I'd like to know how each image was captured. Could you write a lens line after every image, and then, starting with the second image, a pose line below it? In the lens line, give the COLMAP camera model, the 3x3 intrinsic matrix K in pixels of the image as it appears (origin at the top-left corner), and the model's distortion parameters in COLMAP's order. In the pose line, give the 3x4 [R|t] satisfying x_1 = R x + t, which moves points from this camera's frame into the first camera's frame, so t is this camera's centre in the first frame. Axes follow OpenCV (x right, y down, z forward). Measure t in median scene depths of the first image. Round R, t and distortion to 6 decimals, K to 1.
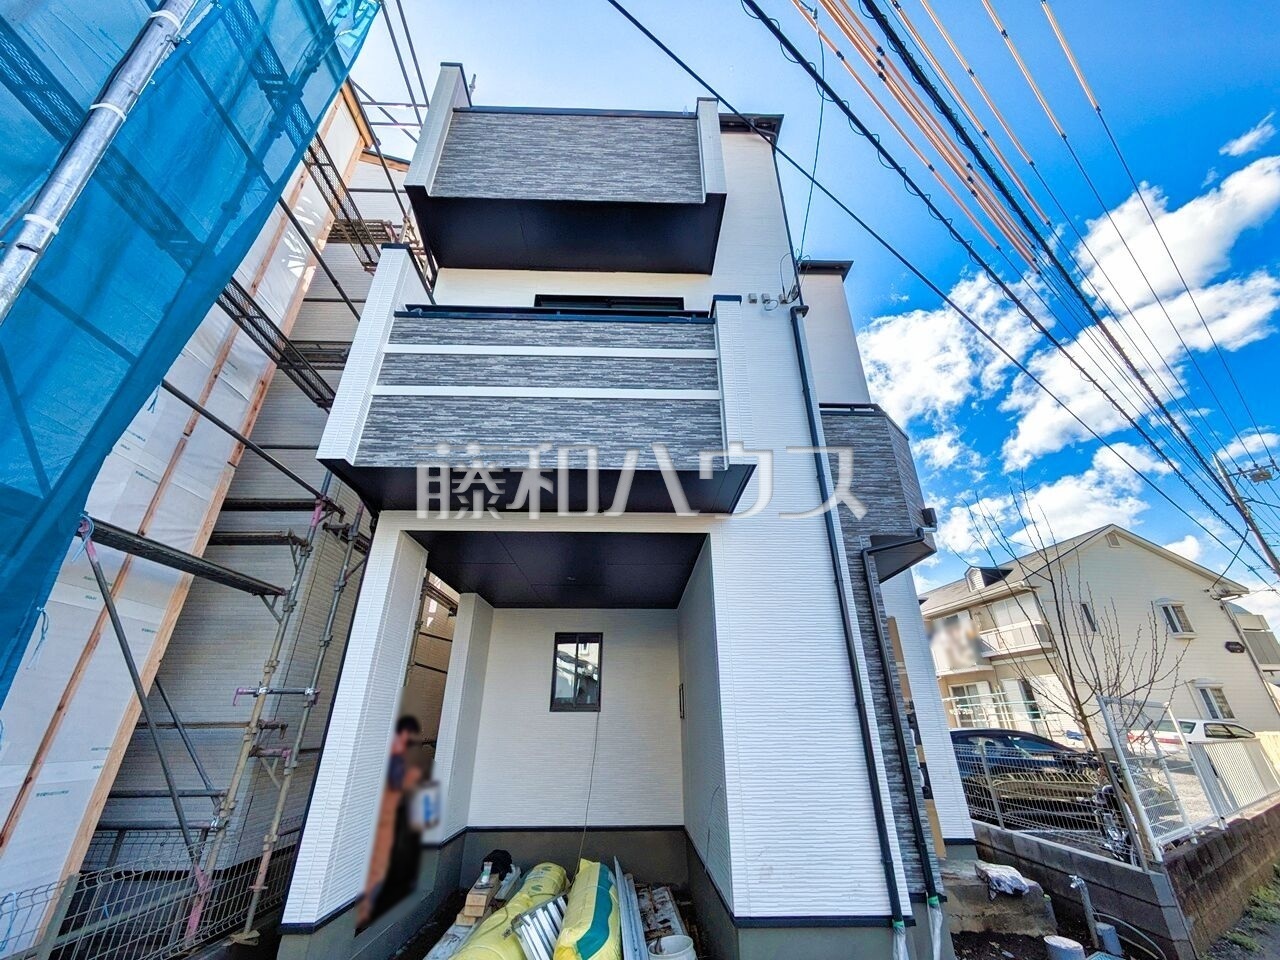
lens RADIAL K [[507.7, 0, 641.0], [0, 507.7, 479.7], [0, 0, 1]] dist [0.001626, 0.000946]
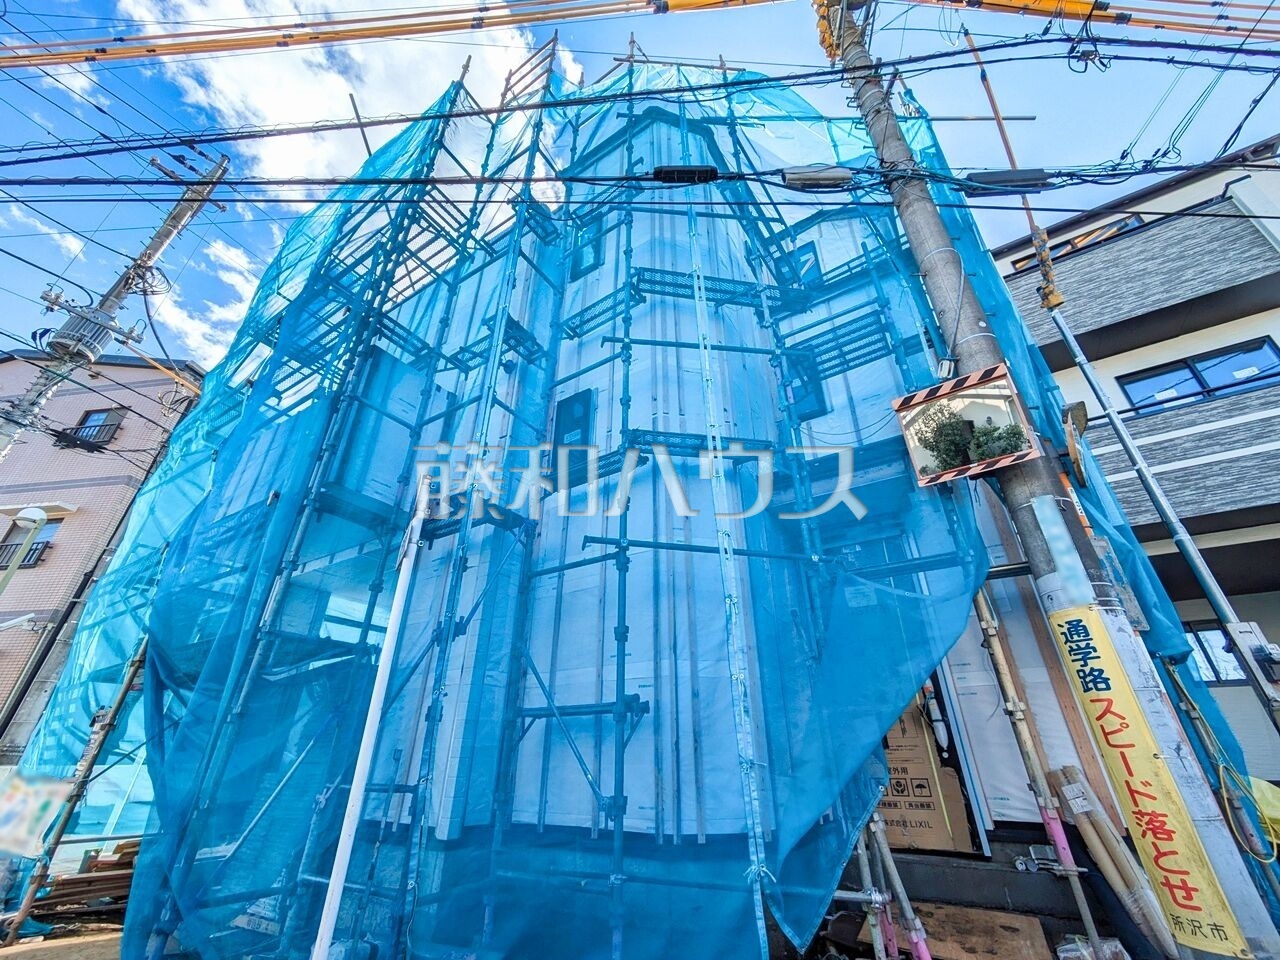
lens RADIAL K [[507.7, 0, 644.1], [0, 507.7, 479.1], [0, 0, 1]] dist [0.001626, 0.000946]
pose [[0.825107, -0.271019, -0.495729, -0.920225], [0.248163, 0.962112, -0.112944, -0.360418], [0.507557, -0.029831, 0.861102, -1.201089]]
